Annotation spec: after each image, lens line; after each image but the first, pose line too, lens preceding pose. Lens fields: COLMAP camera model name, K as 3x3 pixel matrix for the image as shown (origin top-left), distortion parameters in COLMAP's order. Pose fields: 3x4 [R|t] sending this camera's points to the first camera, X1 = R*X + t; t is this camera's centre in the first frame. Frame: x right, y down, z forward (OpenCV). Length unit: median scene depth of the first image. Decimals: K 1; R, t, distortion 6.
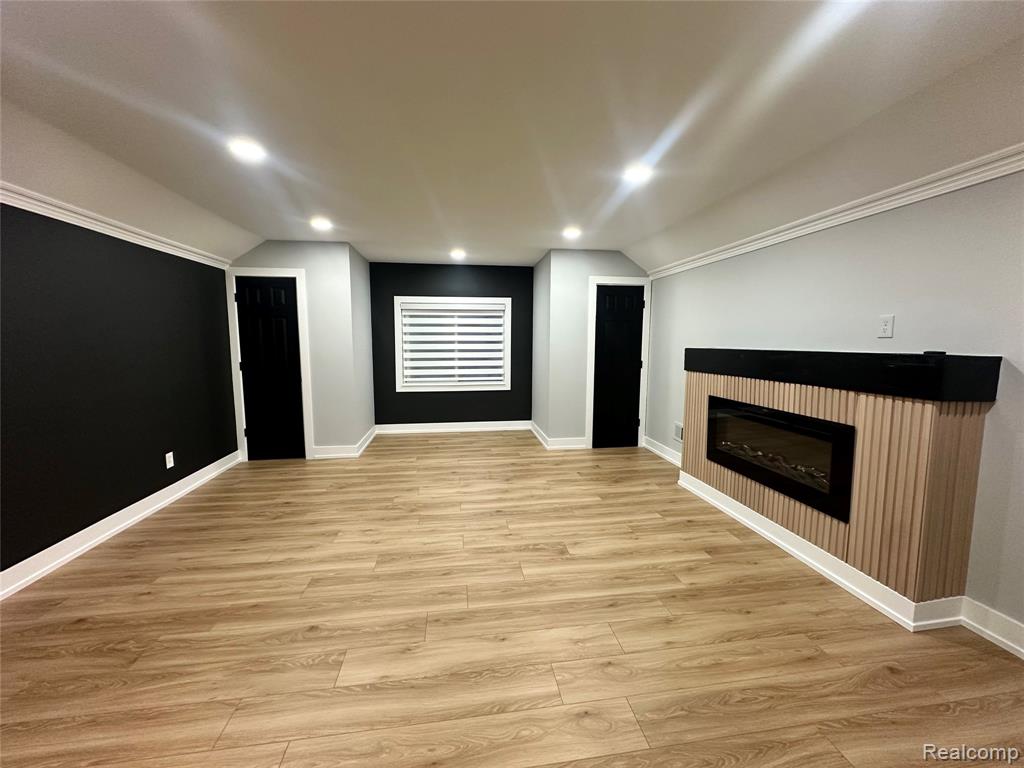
lens RADIAL K [[412.5, 0, 507.2], [0, 412.5, 381.8], [0, 0, 1]] dist [-0.001490, -0.000112]
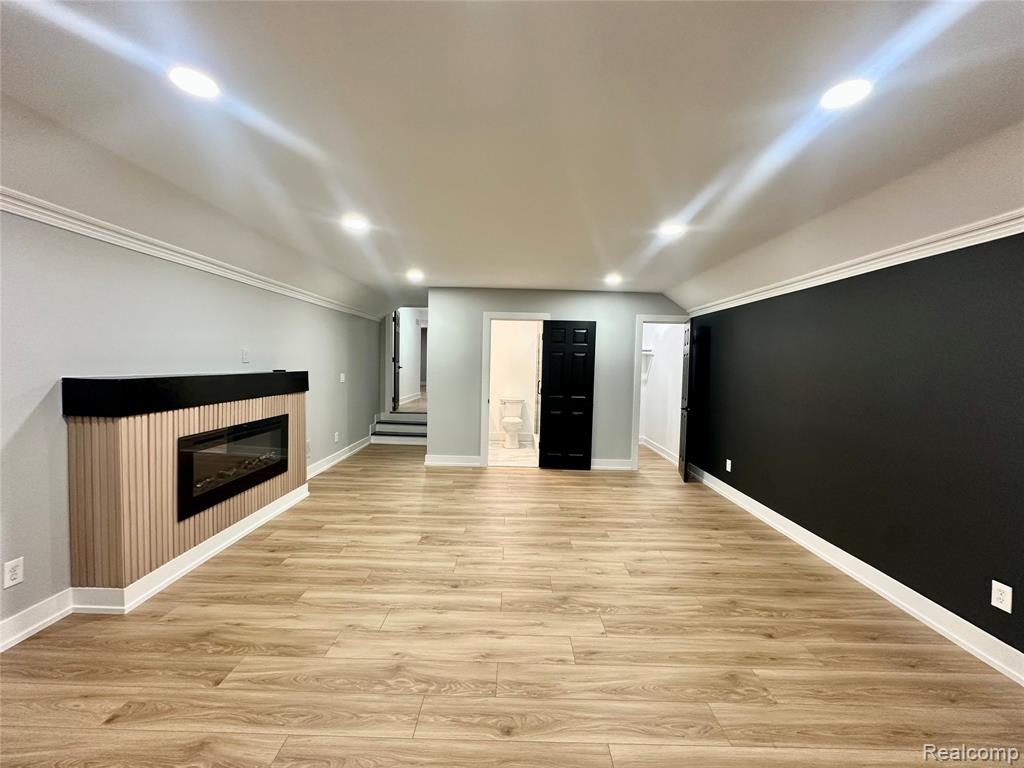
lens RADIAL K [[412.5, 0, 510.6], [0, 412.5, 380.8], [0, 0, 1]] dist [-0.001490, -0.000112]
pose [[-0.990098, -0.028520, 0.137451, -0.247245], [-0.008744, 0.989773, 0.142383, -0.212888], [-0.140106, 0.139771, -0.980222, 1.883665]]
